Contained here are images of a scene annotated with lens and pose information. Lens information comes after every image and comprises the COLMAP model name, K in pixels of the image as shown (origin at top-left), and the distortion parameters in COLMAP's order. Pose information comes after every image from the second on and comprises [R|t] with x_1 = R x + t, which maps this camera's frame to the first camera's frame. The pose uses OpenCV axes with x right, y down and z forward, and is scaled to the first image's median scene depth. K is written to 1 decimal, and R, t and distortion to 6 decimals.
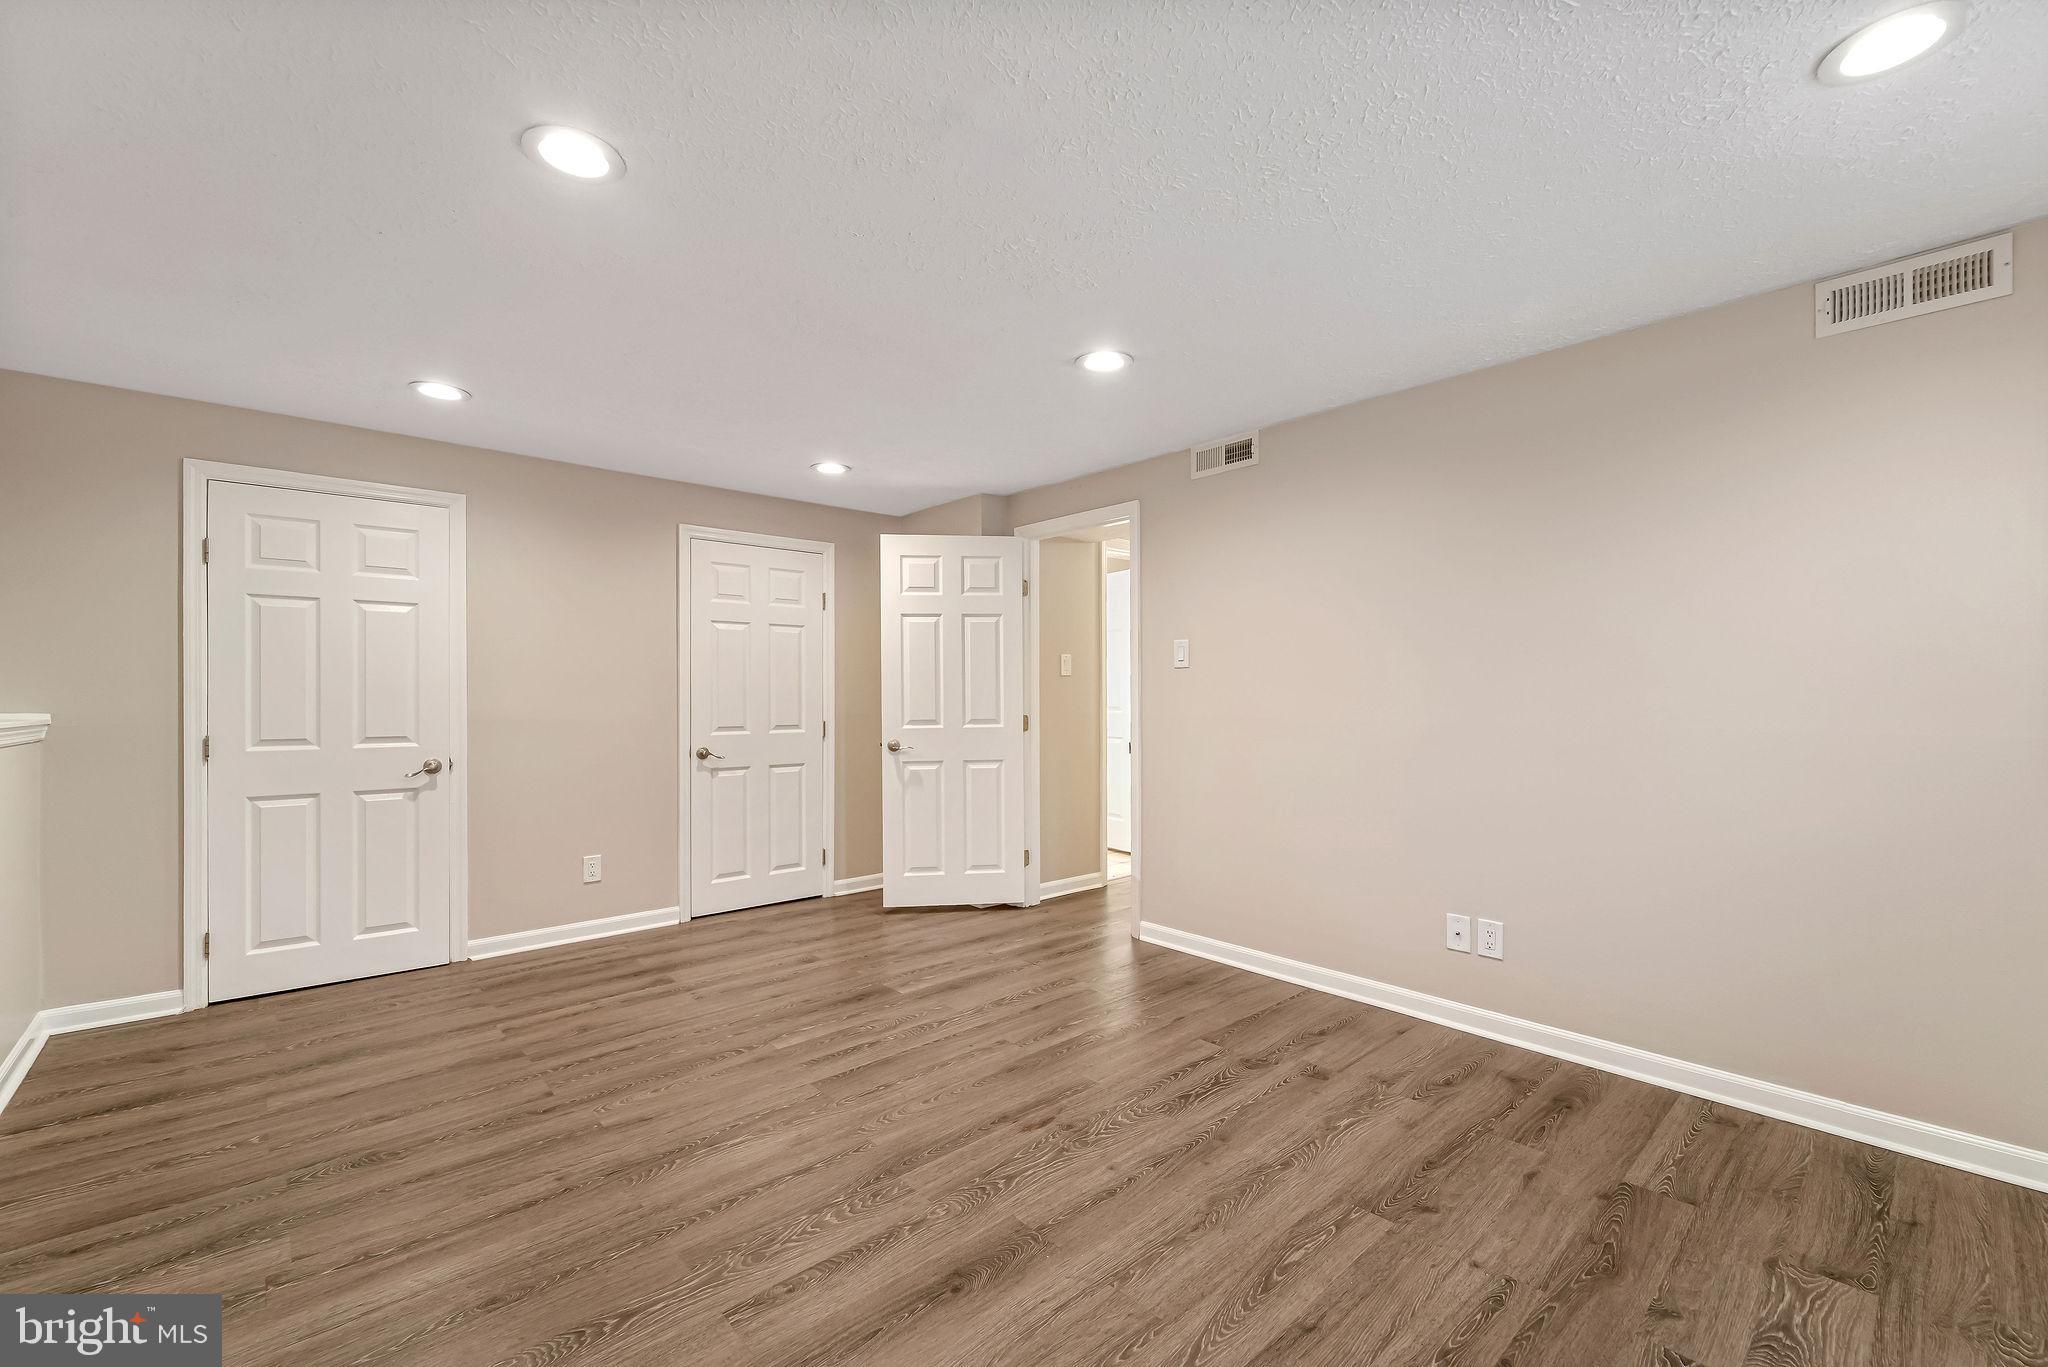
lens RADIAL K [[845.1, 0, 1022.9], [0, 845.1, 695.9], [0, 0, 1]] dist [0.000972, -0.000330]
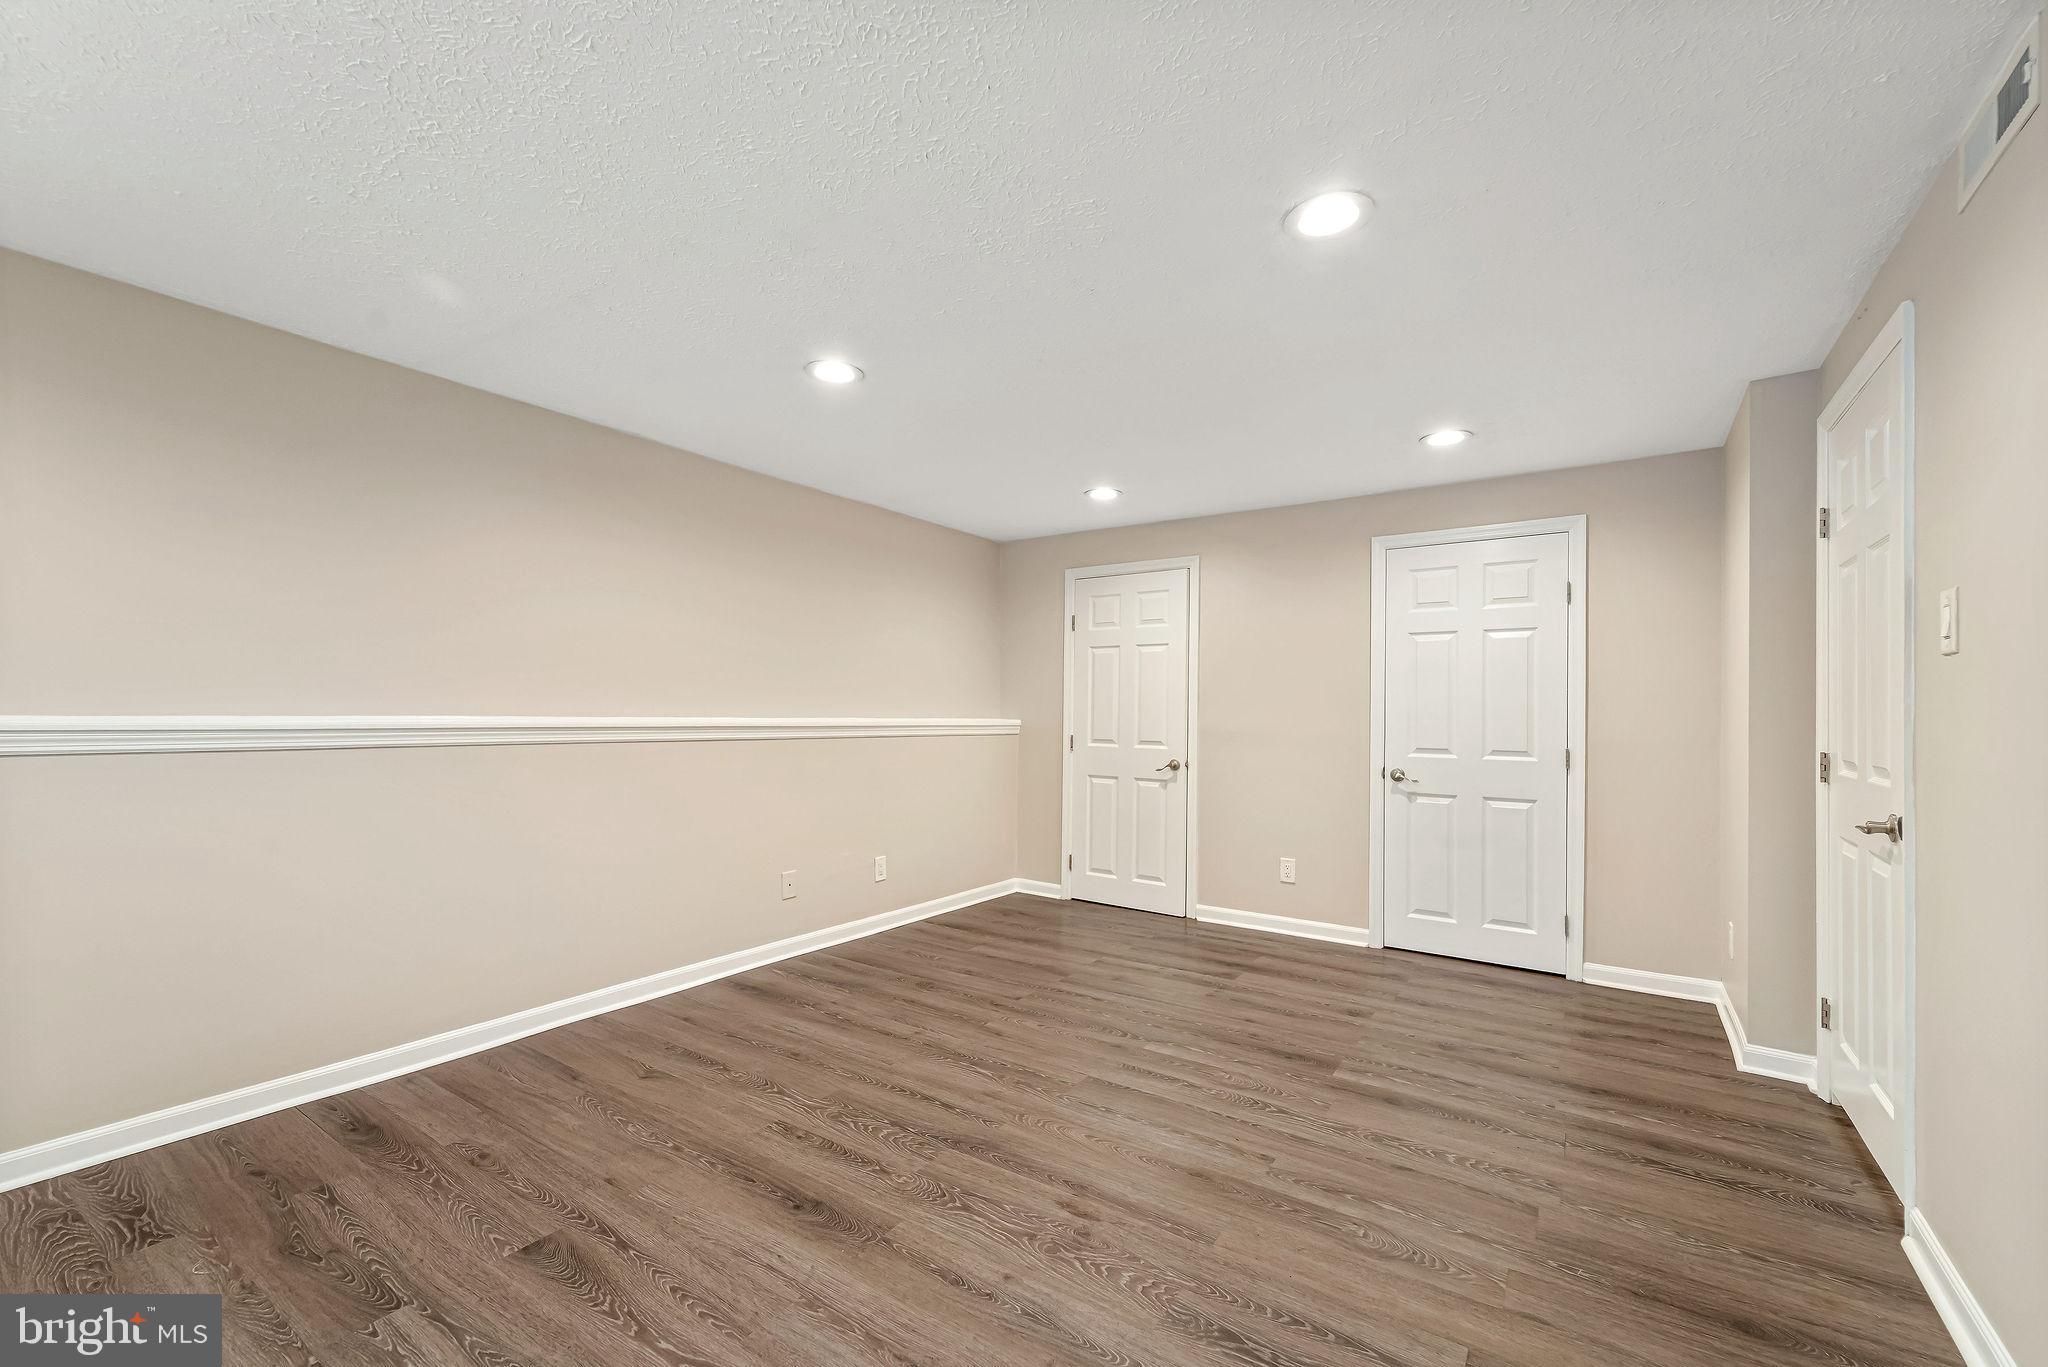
lens RADIAL K [[825.6, 0, 1025.4], [0, 825.6, 704.6], [0, 0, 1]] dist [0.005972, -0.000318]
pose [[0.241773, -0.005293, -0.970318, 0.652291], [-0.010220, 0.999916, -0.008001, 0.001805], [0.970279, 0.011851, 0.241699, 0.589326]]
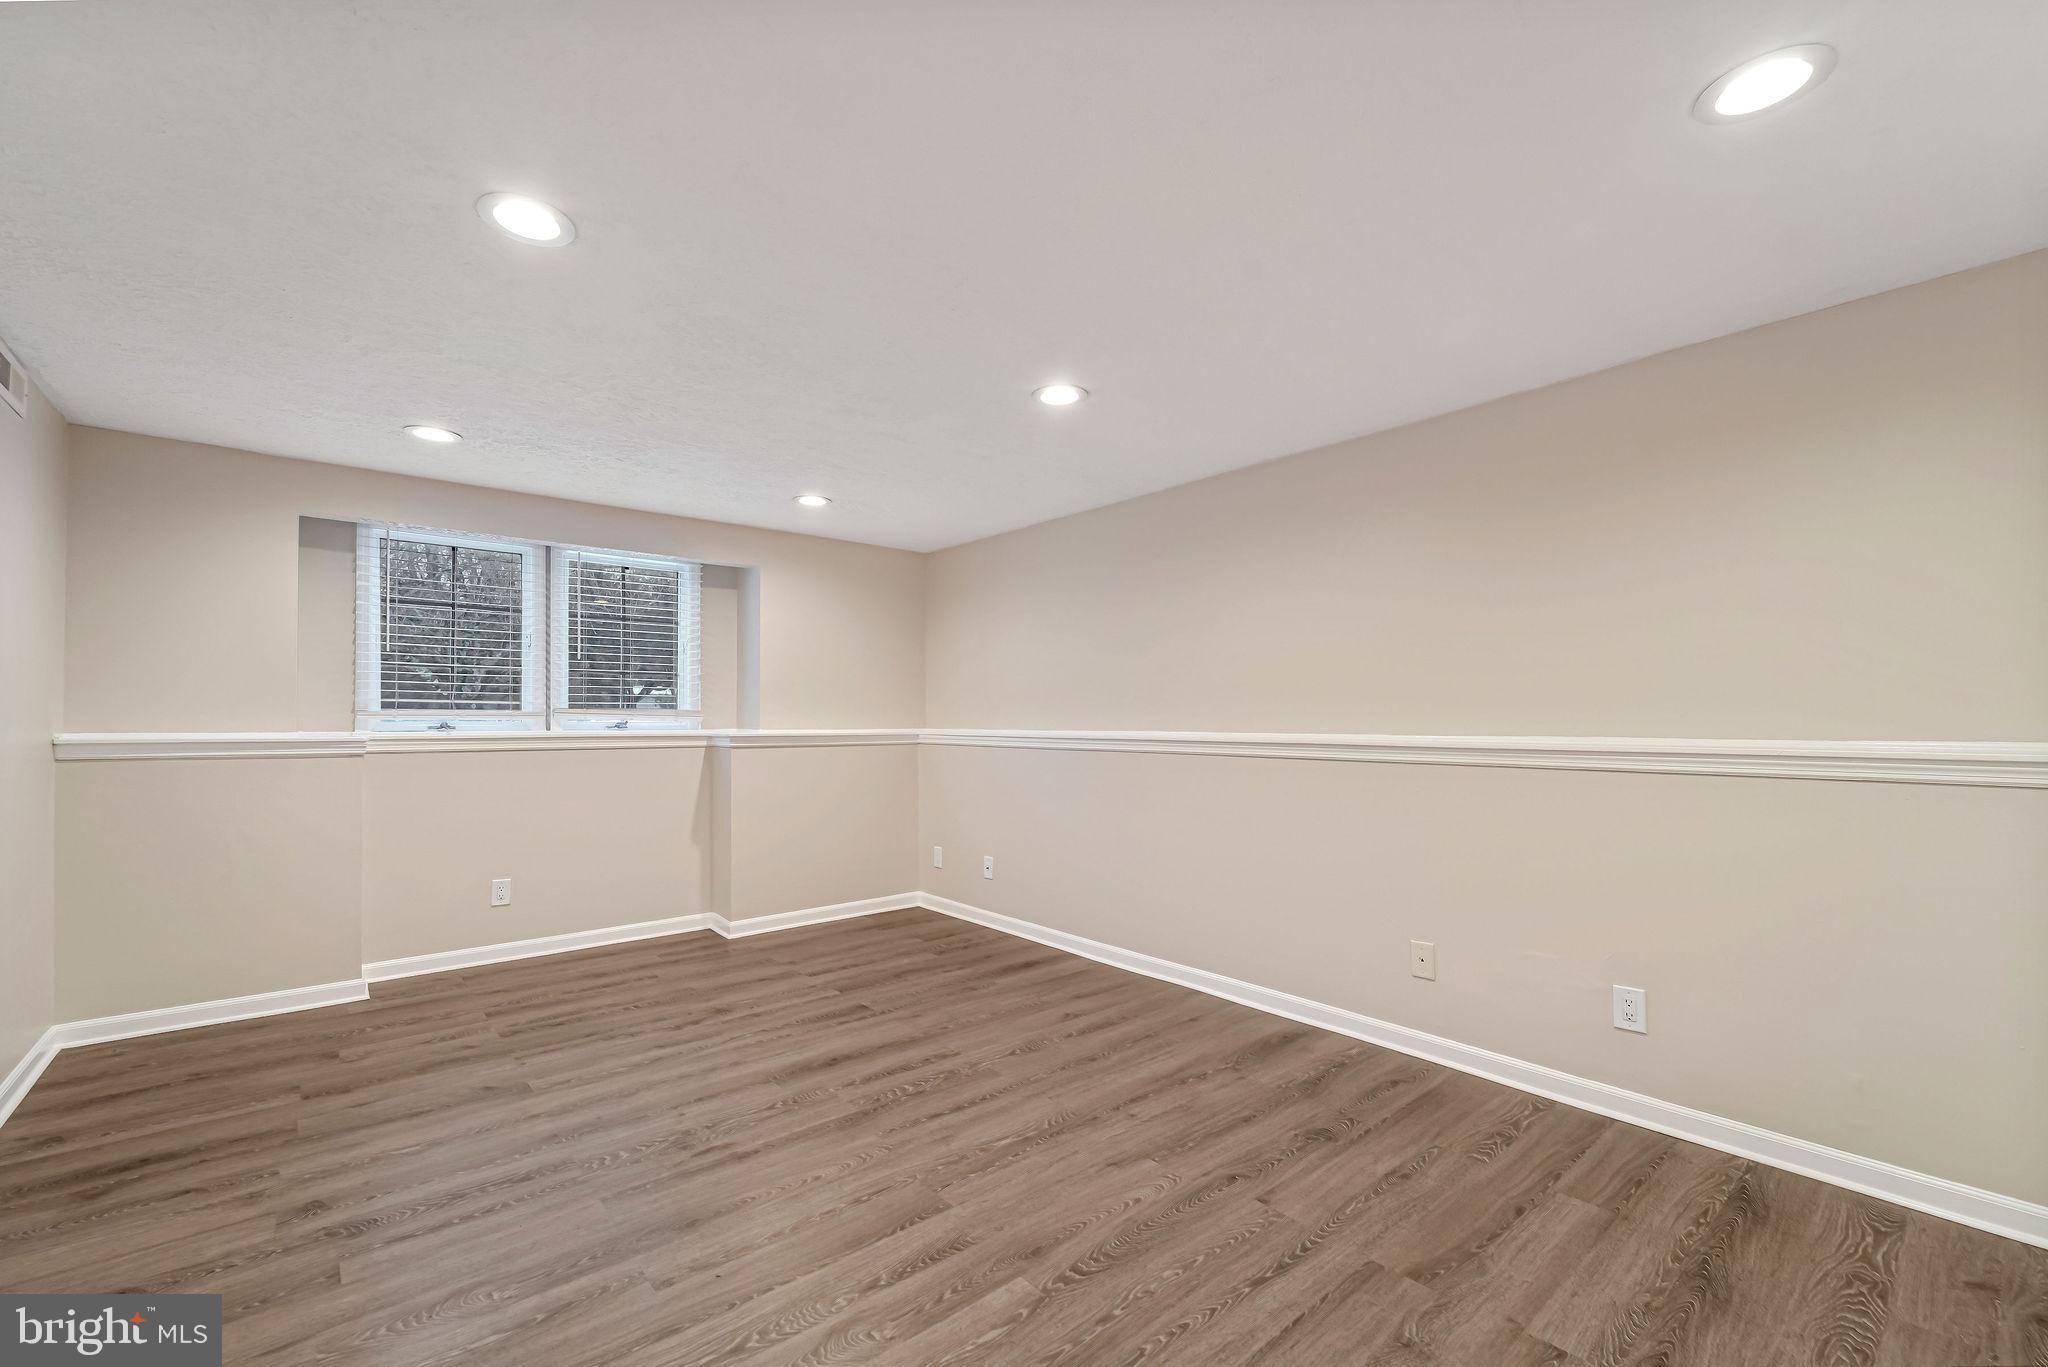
lens RADIAL K [[850.3, 0, 1027.7], [0, 850.3, 730.9], [0, 0, 1]] dist [-0.000526, -0.000725]
pose [[-0.999798, 0.001679, 0.020011, -0.299984], [0.001901, 0.999937, 0.011101, -0.001668], [-0.019991, 0.011136, -0.999738, 1.591621]]
